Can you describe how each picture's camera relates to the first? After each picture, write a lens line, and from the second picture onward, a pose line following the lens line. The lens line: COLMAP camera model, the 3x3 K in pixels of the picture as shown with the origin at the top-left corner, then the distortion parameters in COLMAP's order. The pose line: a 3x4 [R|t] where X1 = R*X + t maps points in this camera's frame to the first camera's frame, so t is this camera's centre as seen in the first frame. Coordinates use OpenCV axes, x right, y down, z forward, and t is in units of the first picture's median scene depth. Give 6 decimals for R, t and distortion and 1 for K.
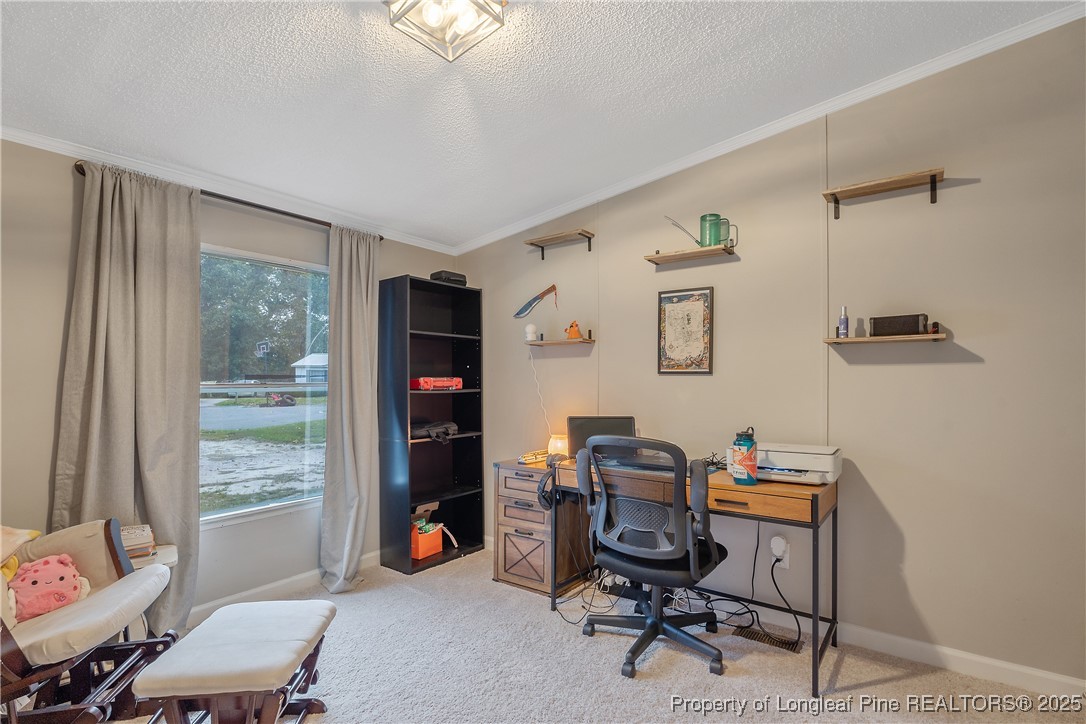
lens RADIAL K [[516.6, 0, 542.7], [0, 516.6, 369.1], [0, 0, 1]] dist [-0.021539, 0.000846]
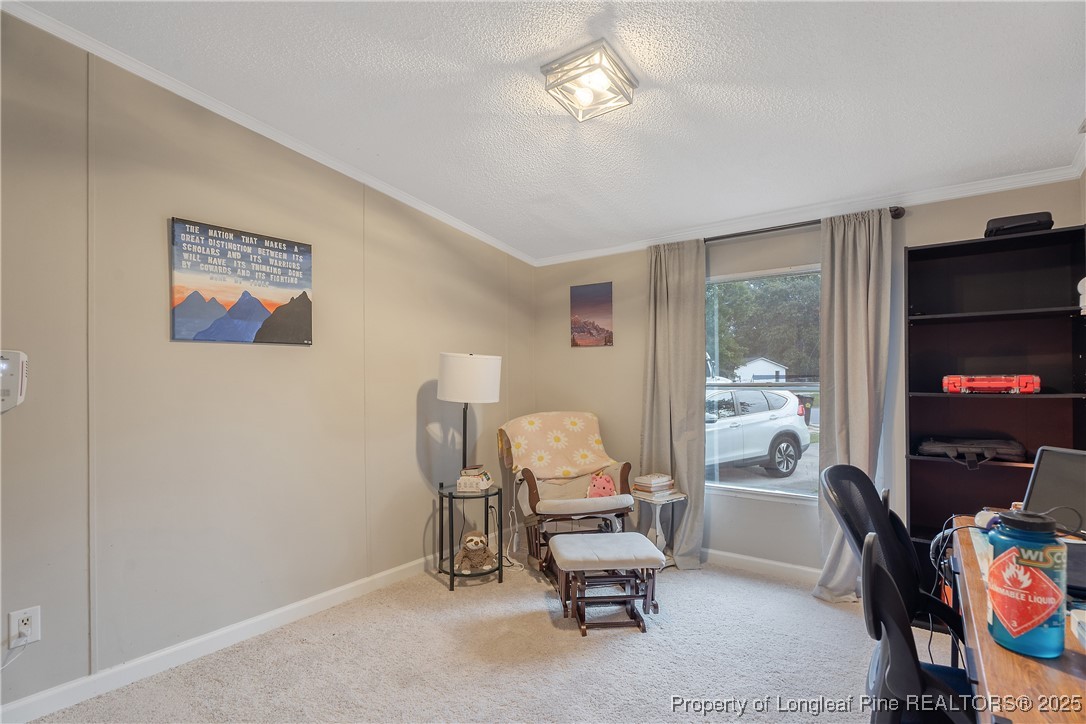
lens RADIAL K [[516.6, 0, 542.1], [0, 516.6, 367.2], [0, 0, 1]] dist [-0.021539, 0.000846]
pose [[0.001964, -0.019406, -0.999810, 0.505557], [0.030190, 0.999357, -0.019337, -0.000303], [0.999542, -0.030146, 0.002549, 0.416821]]
